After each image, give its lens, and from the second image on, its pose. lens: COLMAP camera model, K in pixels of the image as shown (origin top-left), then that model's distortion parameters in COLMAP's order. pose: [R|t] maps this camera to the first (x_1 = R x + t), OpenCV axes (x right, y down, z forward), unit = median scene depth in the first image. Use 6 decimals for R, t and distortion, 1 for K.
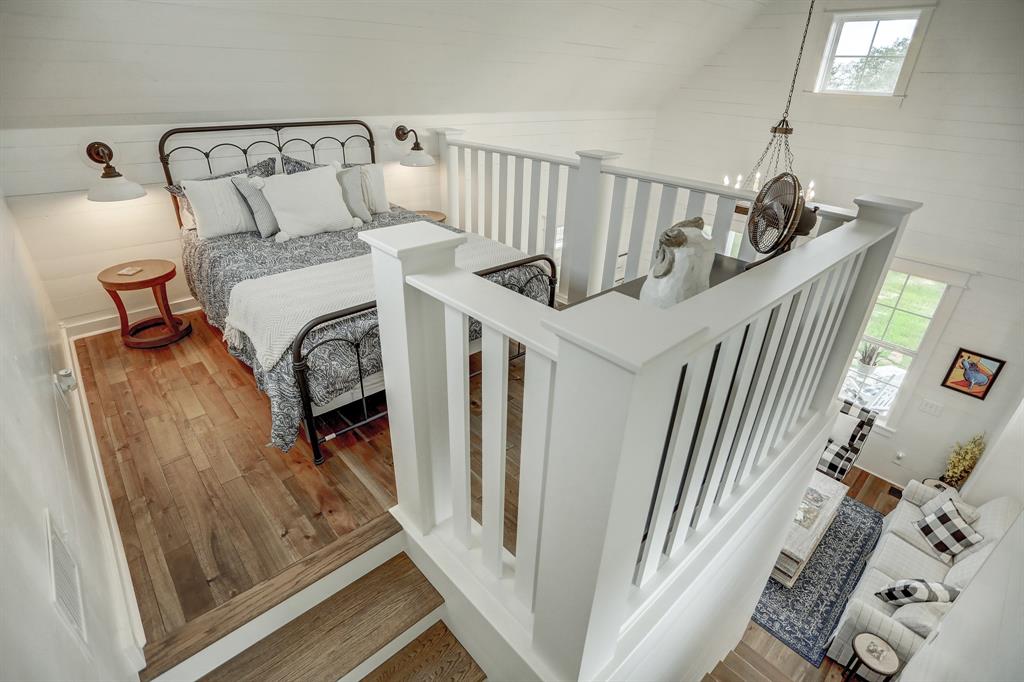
lens RADIAL K [[501.5, 0, 515.0], [0, 501.5, 334.6], [0, 0, 1]] dist [-0.064131, 0.022865]
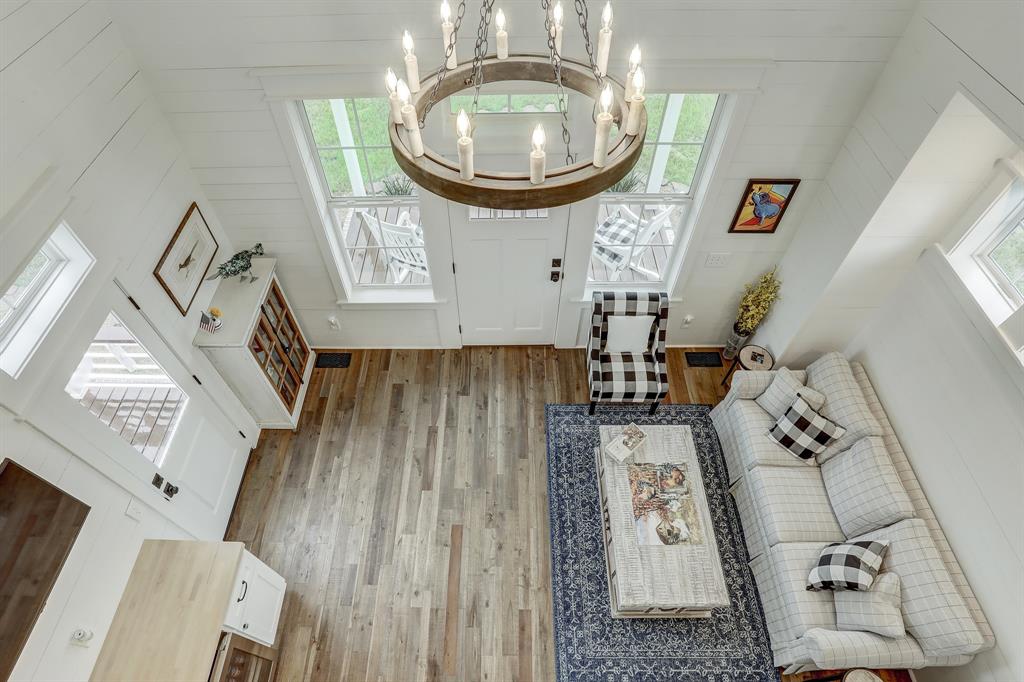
lens RADIAL K [[520.3, 0, 501.0], [0, 520.3, 368.3], [0, 0, 1]] dist [-0.060831, 0.026609]
pose [[0.685608, -0.609286, 0.398386, 0.224251], [0.340371, 0.752054, 0.564414, -0.305394], [-0.643497, -0.251367, 0.722998, 0.637576]]
